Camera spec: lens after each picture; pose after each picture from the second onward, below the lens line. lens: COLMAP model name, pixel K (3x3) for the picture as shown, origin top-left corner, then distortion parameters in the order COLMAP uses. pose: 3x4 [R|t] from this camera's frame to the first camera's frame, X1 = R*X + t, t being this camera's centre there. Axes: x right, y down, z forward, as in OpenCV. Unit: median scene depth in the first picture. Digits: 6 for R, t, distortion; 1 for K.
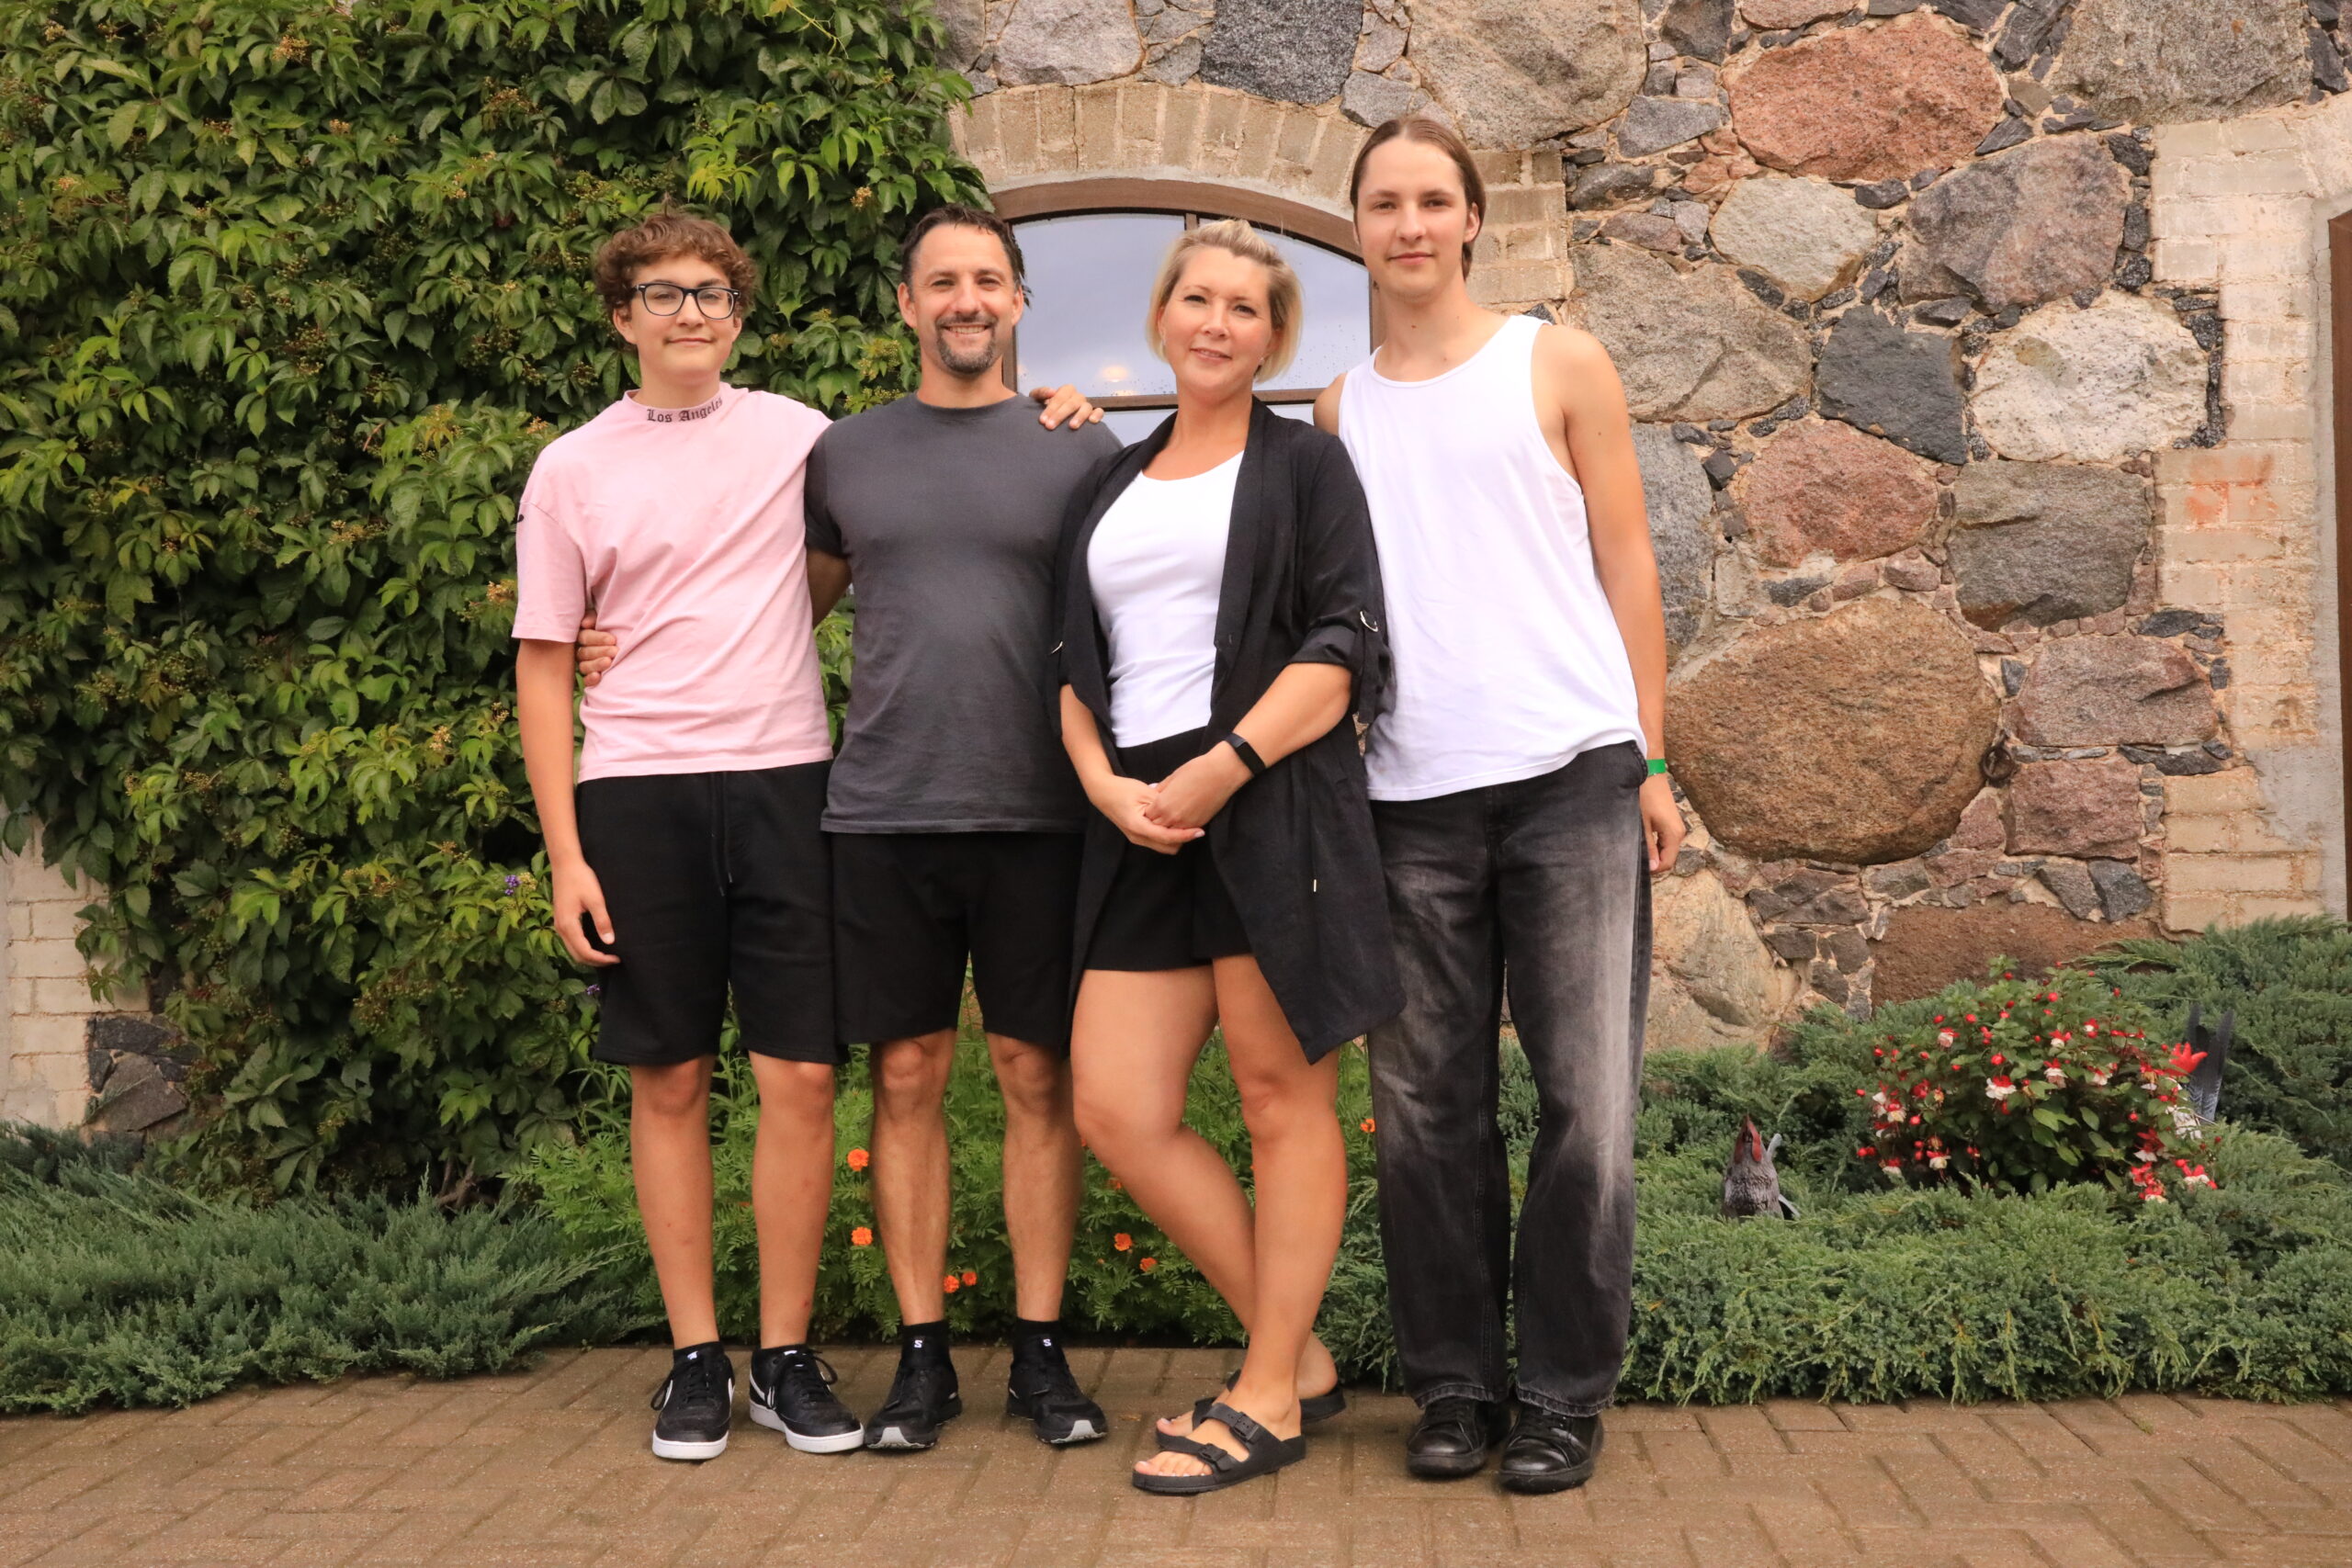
lens RADIAL K [[2179.1, 0, 1176.0], [0, 2179.1, 784.0], [0, 0, 1]] dist [-0.044709, 0.123583]
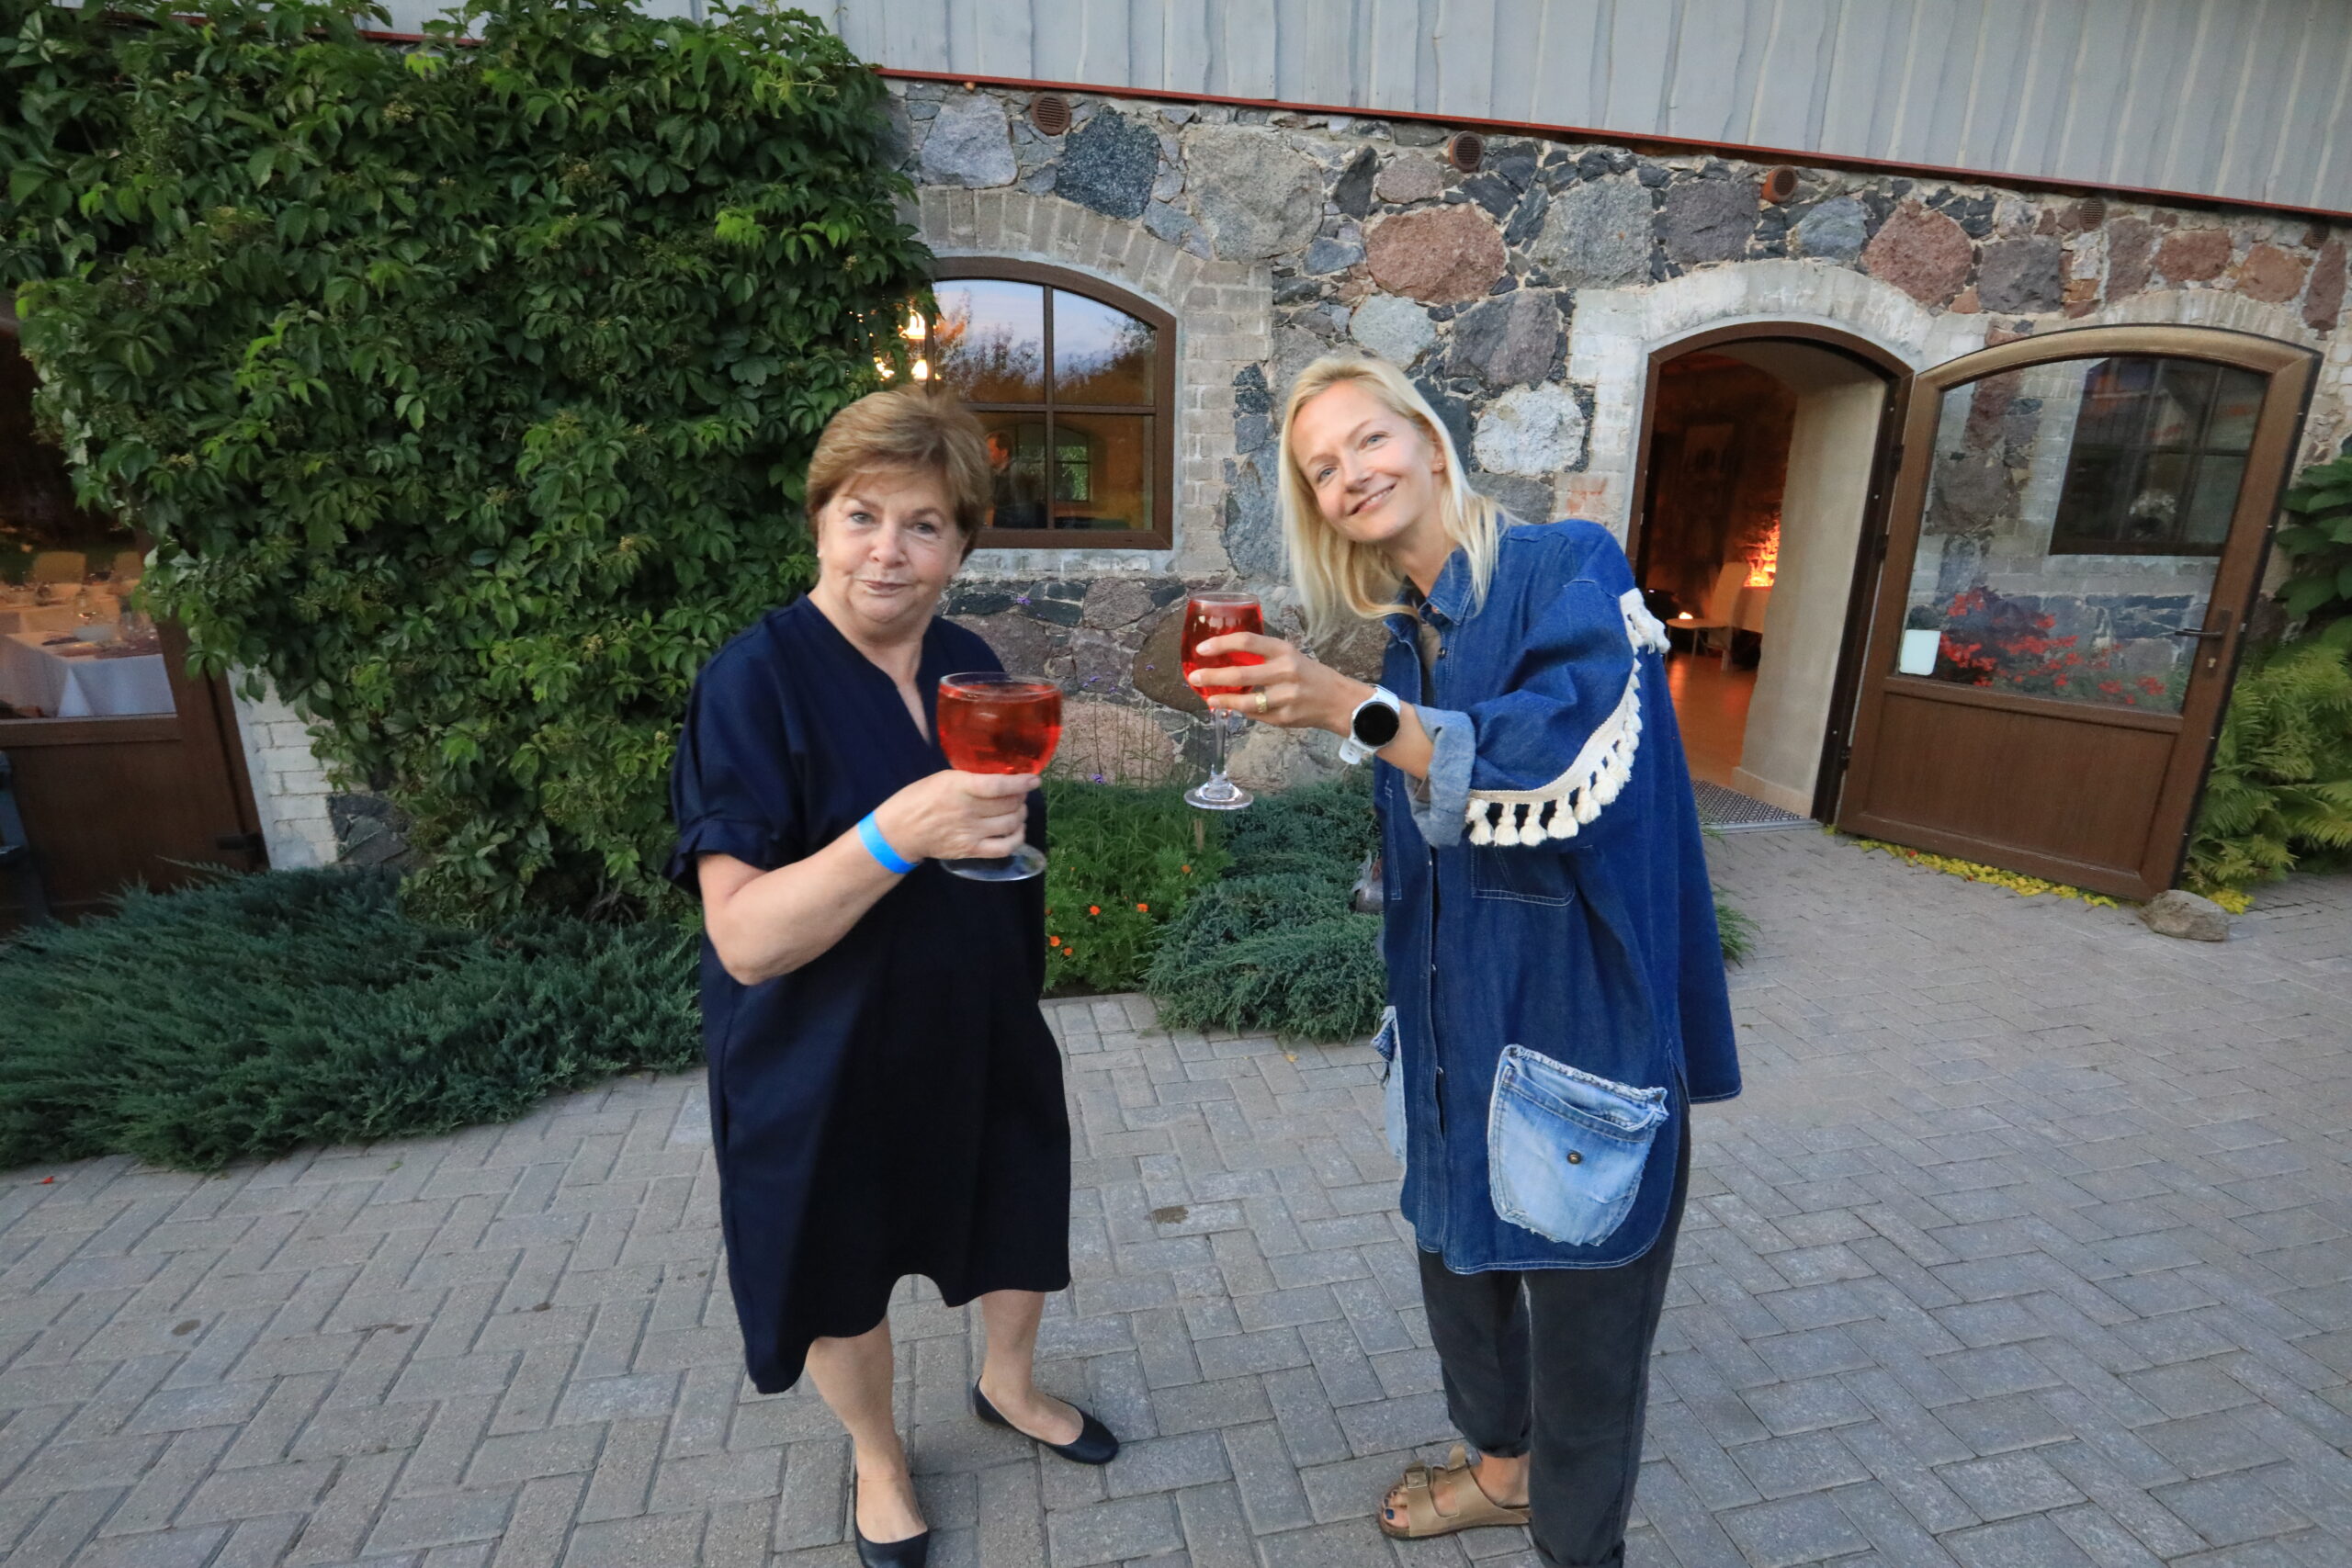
lens RADIAL K [[1064.7, 0, 1166.2], [0, 1064.7, 782.2], [0, 0, 1]] dist [-0.042384, 0.011631]
pose [[0.955874, -0.048416, 0.289759, -0.161027], [-0.038147, 0.957520, 0.285833, -0.145864], [-0.291289, -0.284273, 0.913422, 0.175228]]
